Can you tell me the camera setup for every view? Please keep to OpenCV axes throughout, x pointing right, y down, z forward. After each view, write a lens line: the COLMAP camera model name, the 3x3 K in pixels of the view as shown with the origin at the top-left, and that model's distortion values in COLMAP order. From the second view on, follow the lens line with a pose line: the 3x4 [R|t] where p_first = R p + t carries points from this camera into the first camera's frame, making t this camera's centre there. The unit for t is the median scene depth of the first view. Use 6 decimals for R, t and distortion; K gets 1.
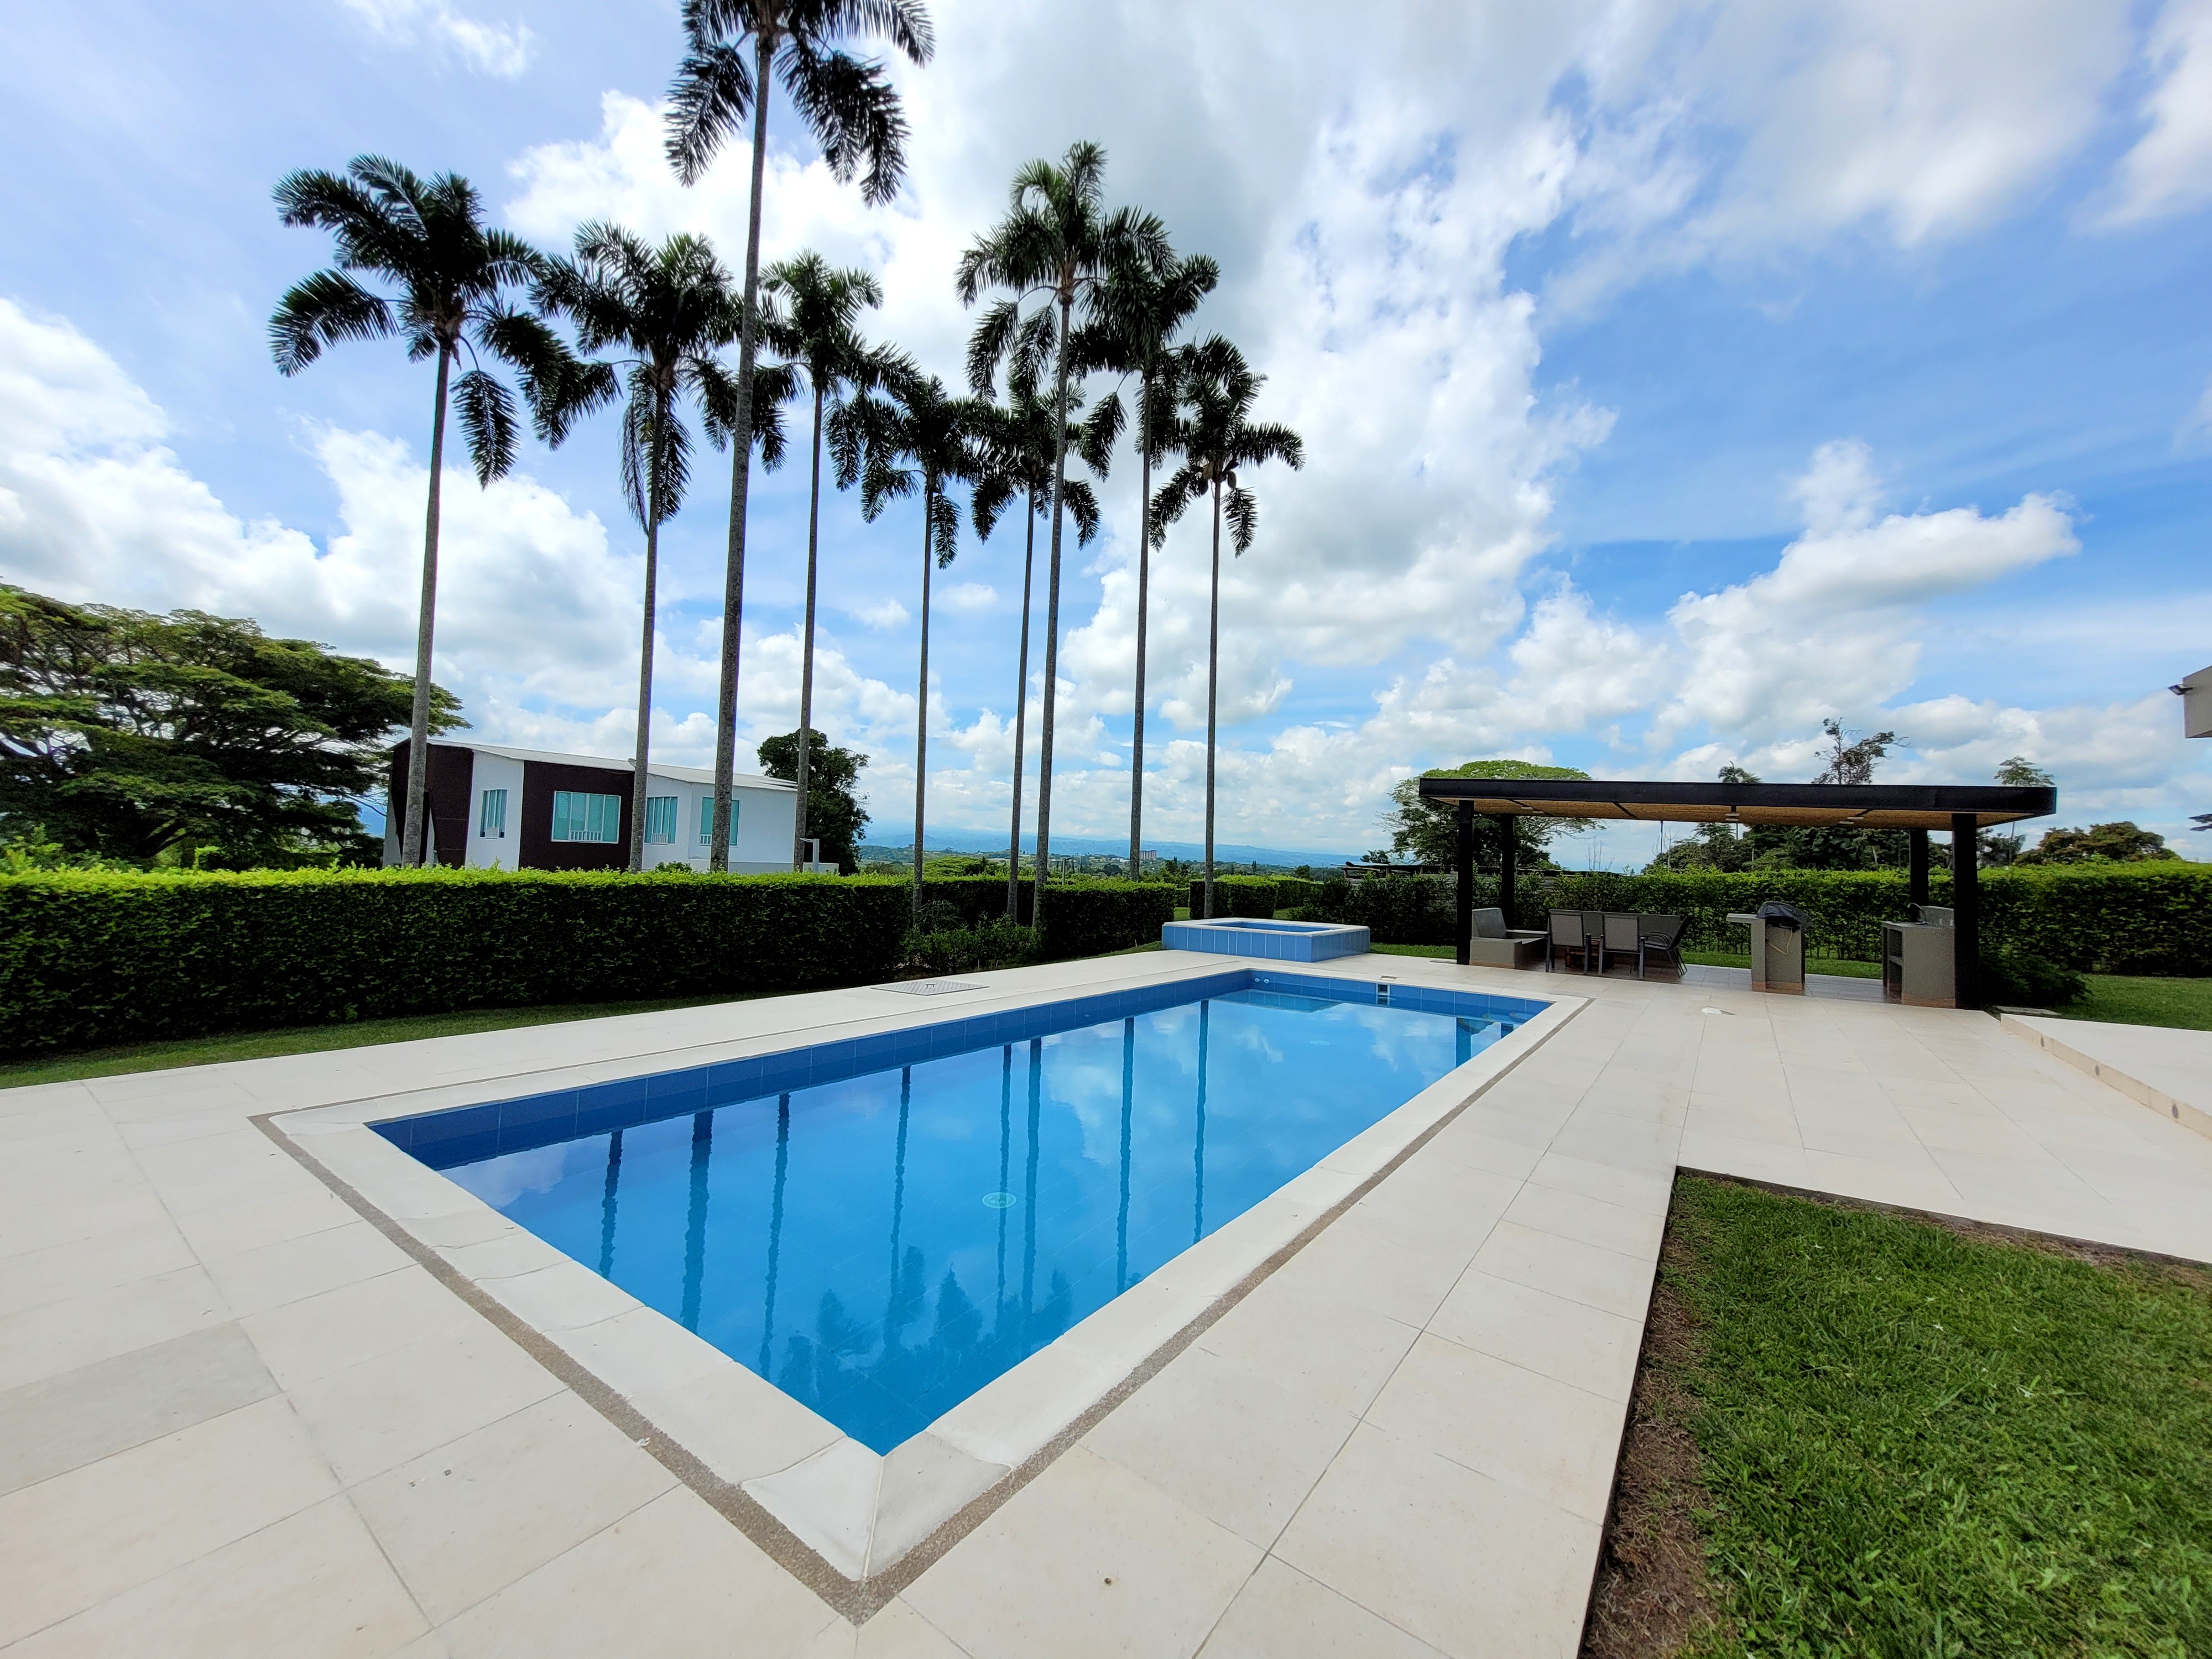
lens RADIAL K [[870.2, 0, 1109.5], [0, 870.2, 815.3], [0, 0, 1]] dist [-0.000088, 0.000563]
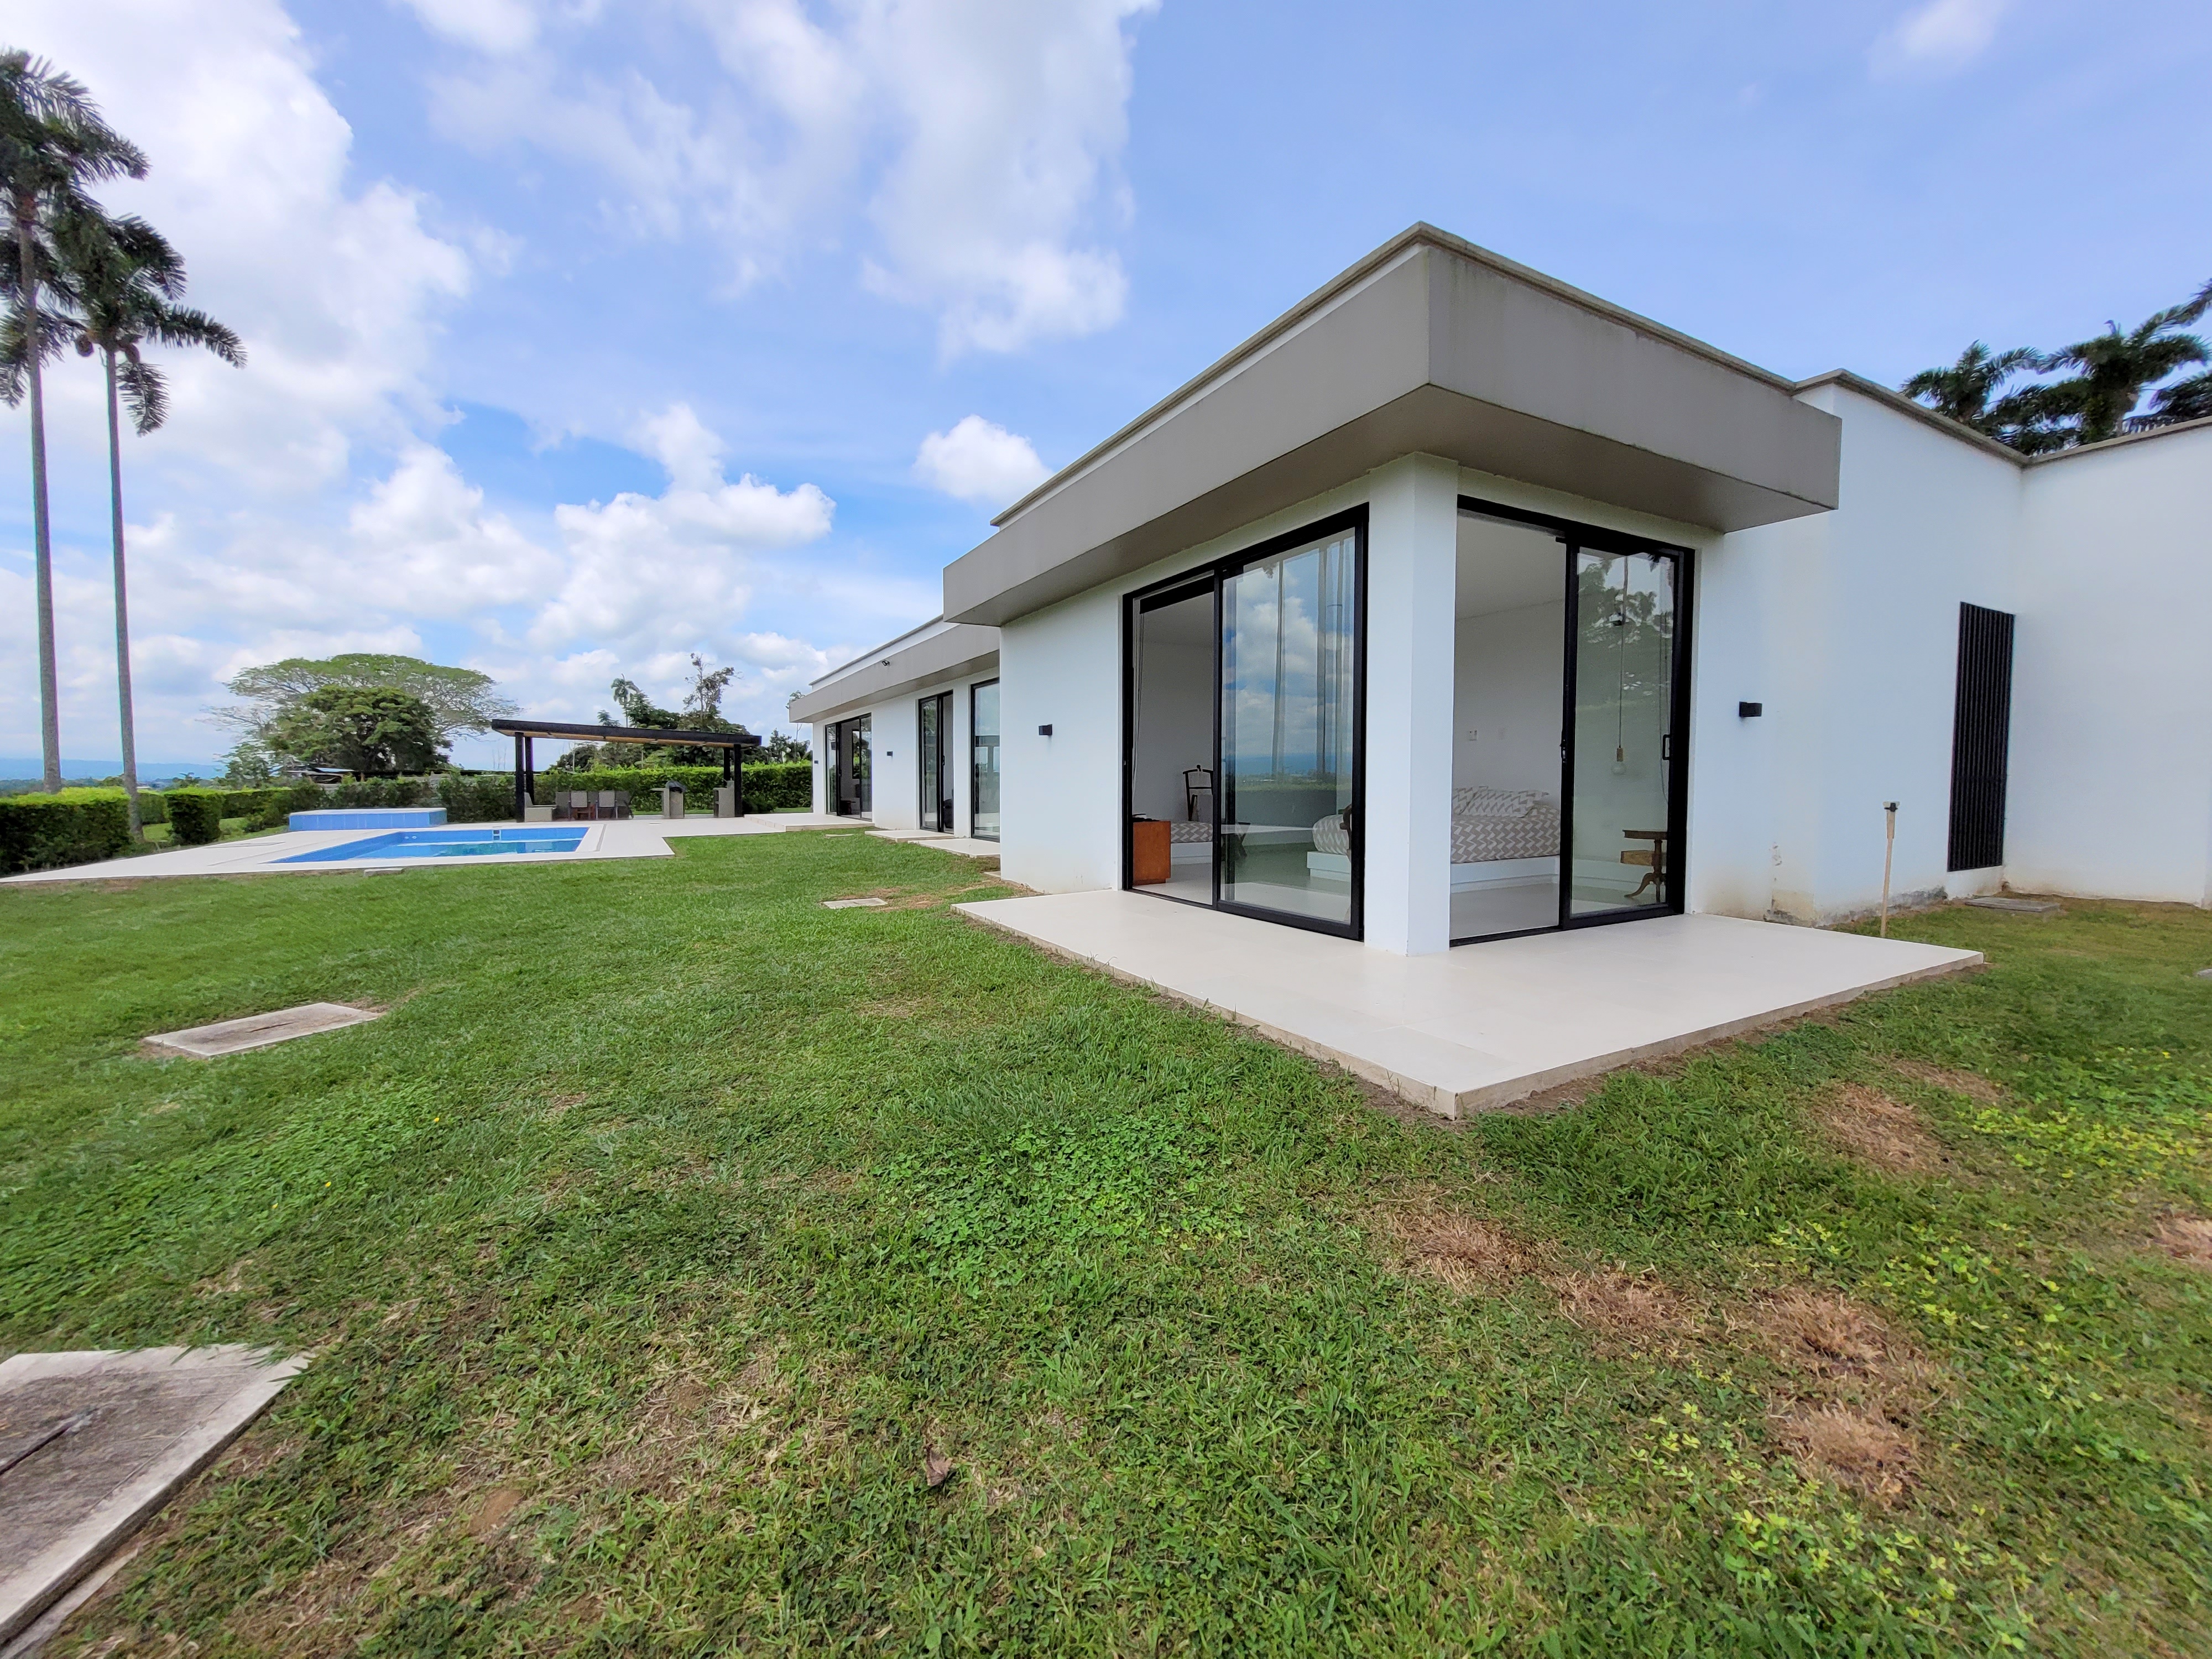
lens RADIAL K [[870.2, 0, 1116.3], [0, 870.2, 811.8], [0, 0, 1]] dist [-0.000088, 0.000563]
pose [[0.416735, -0.067083, 0.906549, -0.331646], [-0.032574, 0.995531, 0.088642, -0.023737], [-0.908444, -0.066470, 0.412688, -0.398266]]
